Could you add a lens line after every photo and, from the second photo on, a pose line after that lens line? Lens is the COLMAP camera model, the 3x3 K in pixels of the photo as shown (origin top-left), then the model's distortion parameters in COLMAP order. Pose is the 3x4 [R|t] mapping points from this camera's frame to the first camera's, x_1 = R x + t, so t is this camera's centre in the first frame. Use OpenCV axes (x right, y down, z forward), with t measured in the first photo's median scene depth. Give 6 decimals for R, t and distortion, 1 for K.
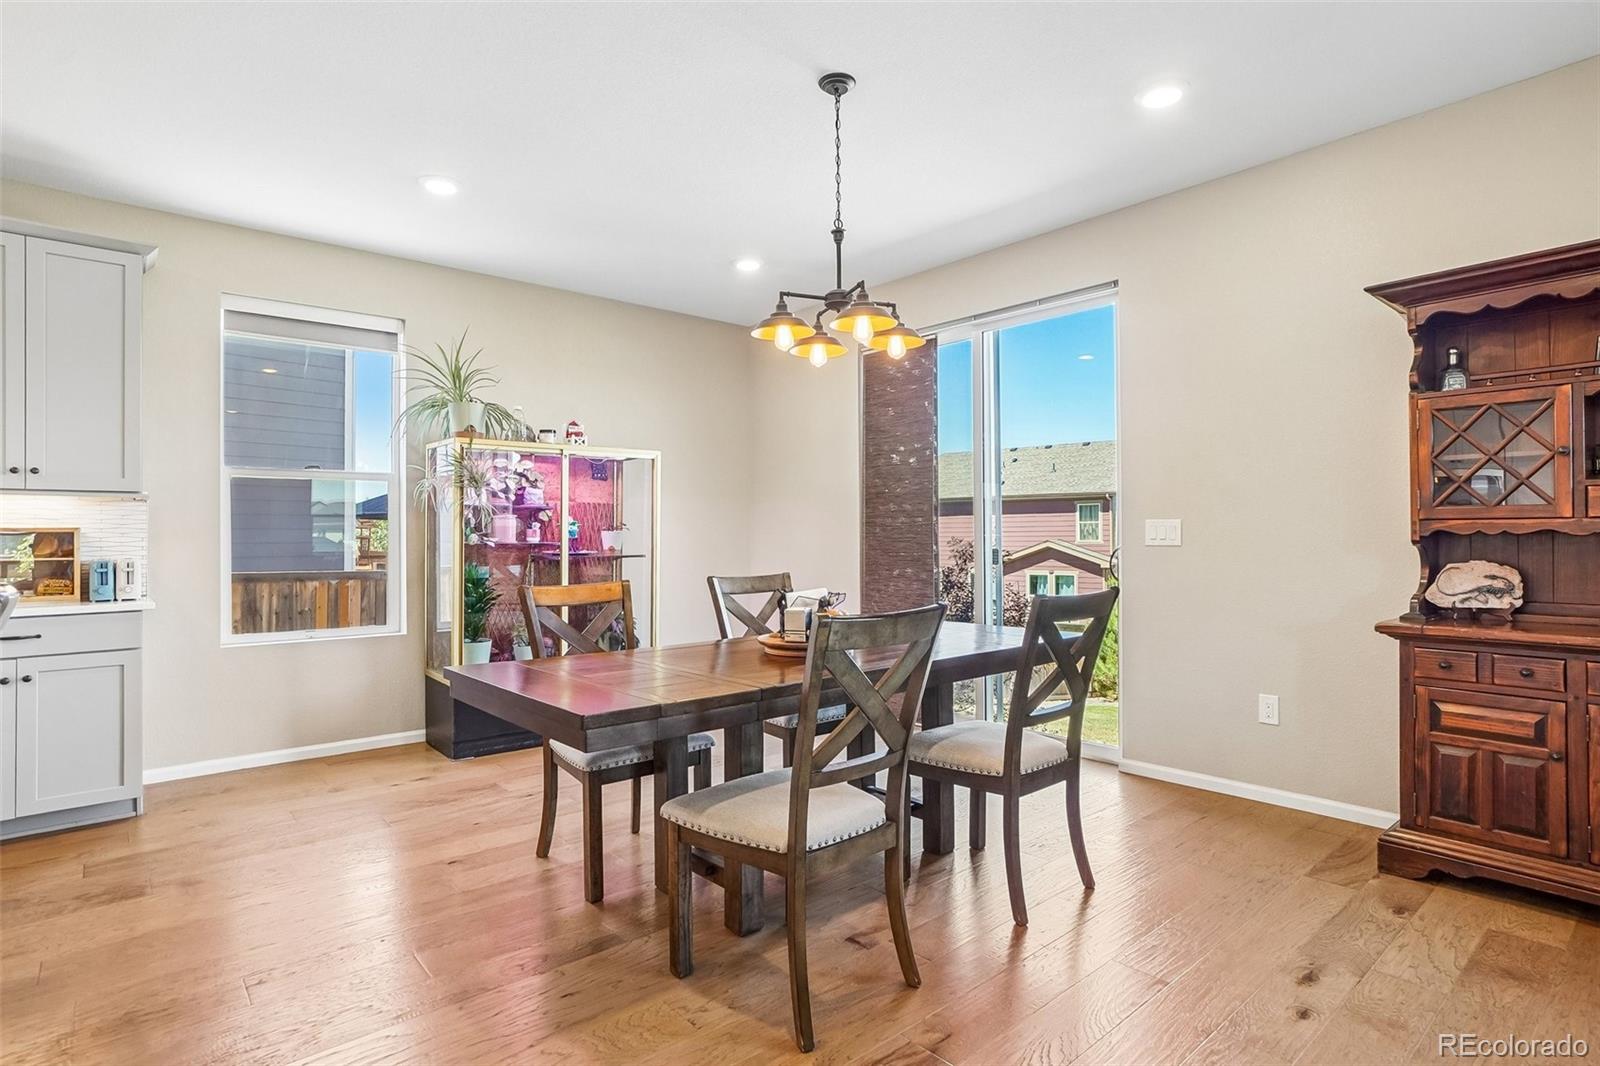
lens RADIAL K [[817.4, 0, 808.6], [0, 817.4, 537.1], [0, 0, 1]] dist [-0.039644, 0.015261]
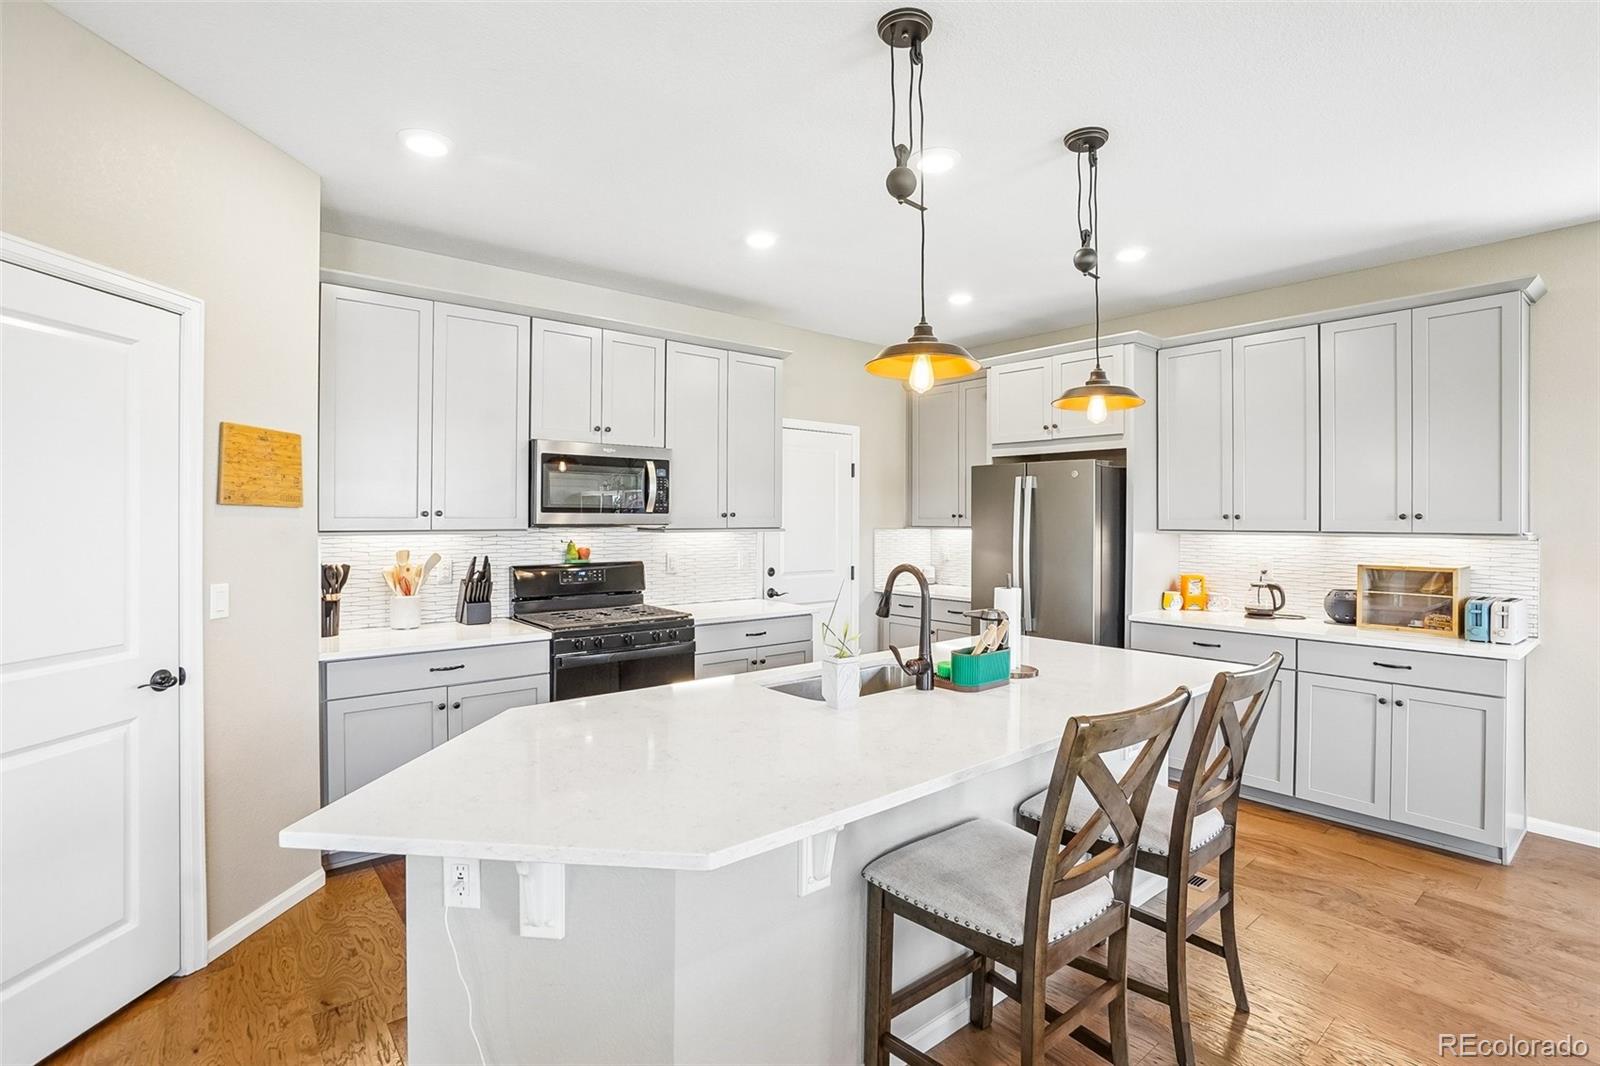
lens RADIAL K [[770.7, 0, 799.6], [0, 770.7, 515.9], [0, 0, 1]] dist [-0.040062, 0.012599]
pose [[-0.022460, 0.004063, -0.999739, 0.105114], [-0.003196, 0.999986, 0.004135, -0.085782], [0.999743, 0.003289, -0.022447, 0.158289]]
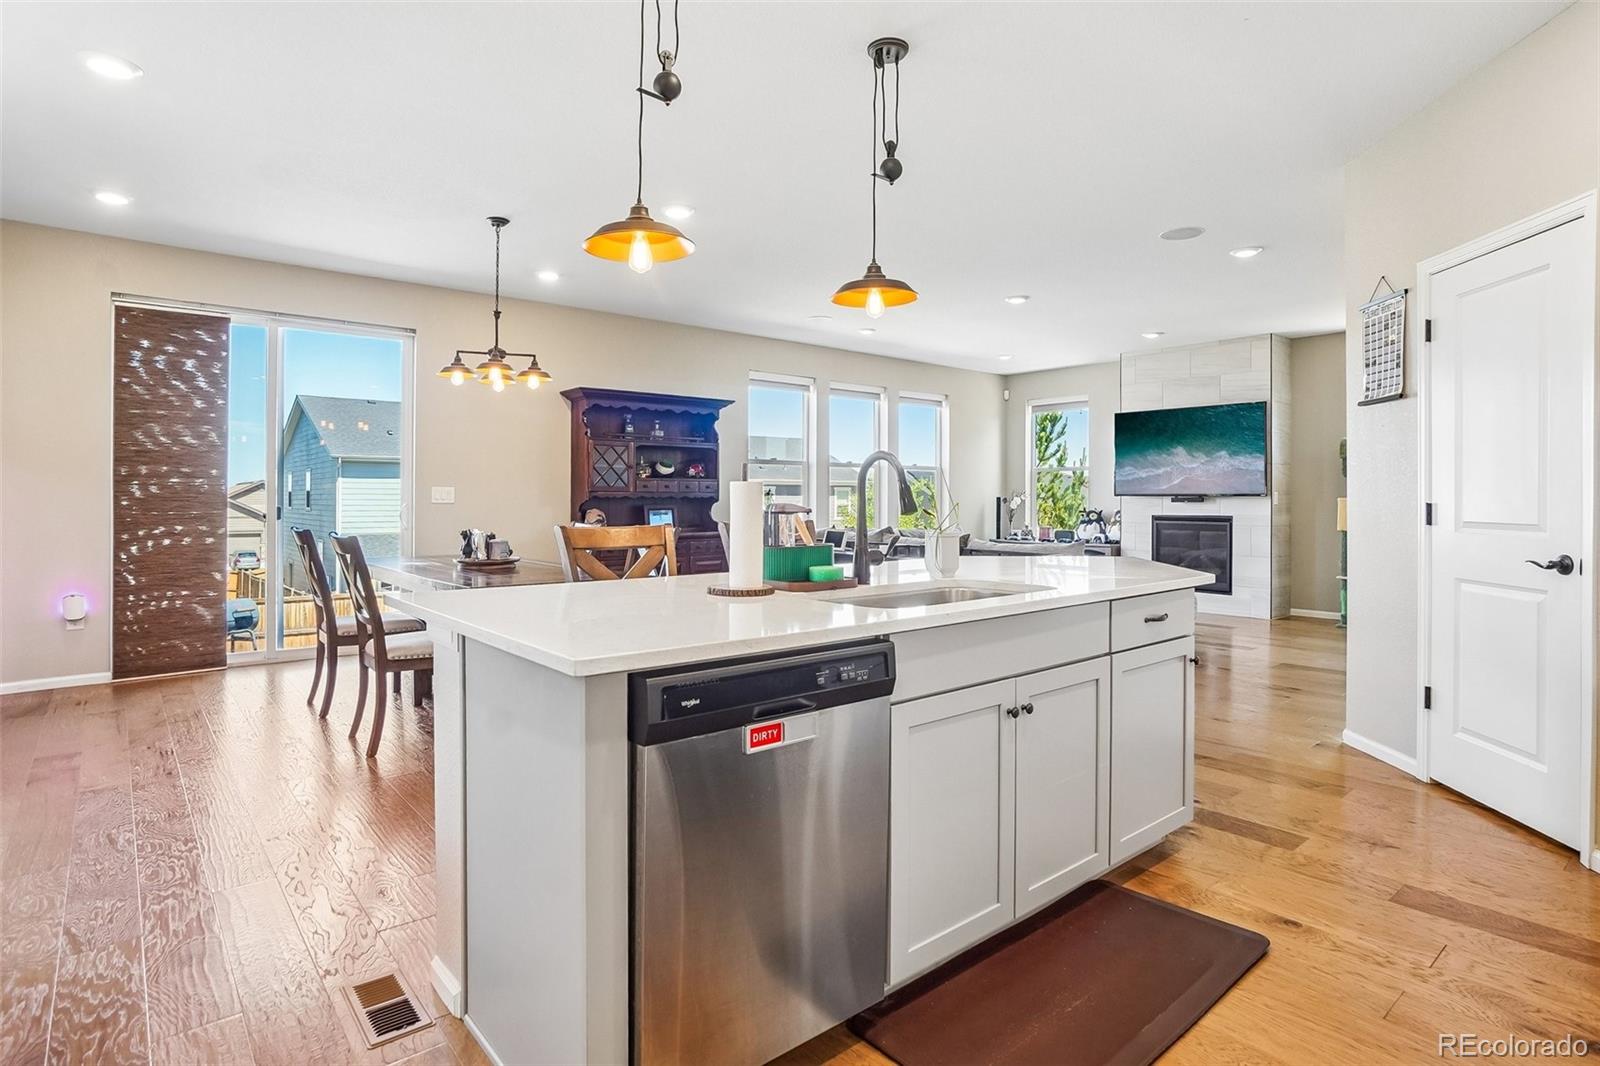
lens RADIAL K [[817.4, 0, 807.3], [0, 817.4, 497.7], [0, 0, 1]] dist [-0.039644, 0.015261]
pose [[0.014997, 0.006151, 0.999869, -1.350447], [-0.002773, 0.999977, -0.006110, 0.007547], [-0.999884, -0.002681, 0.015013, 0.281878]]
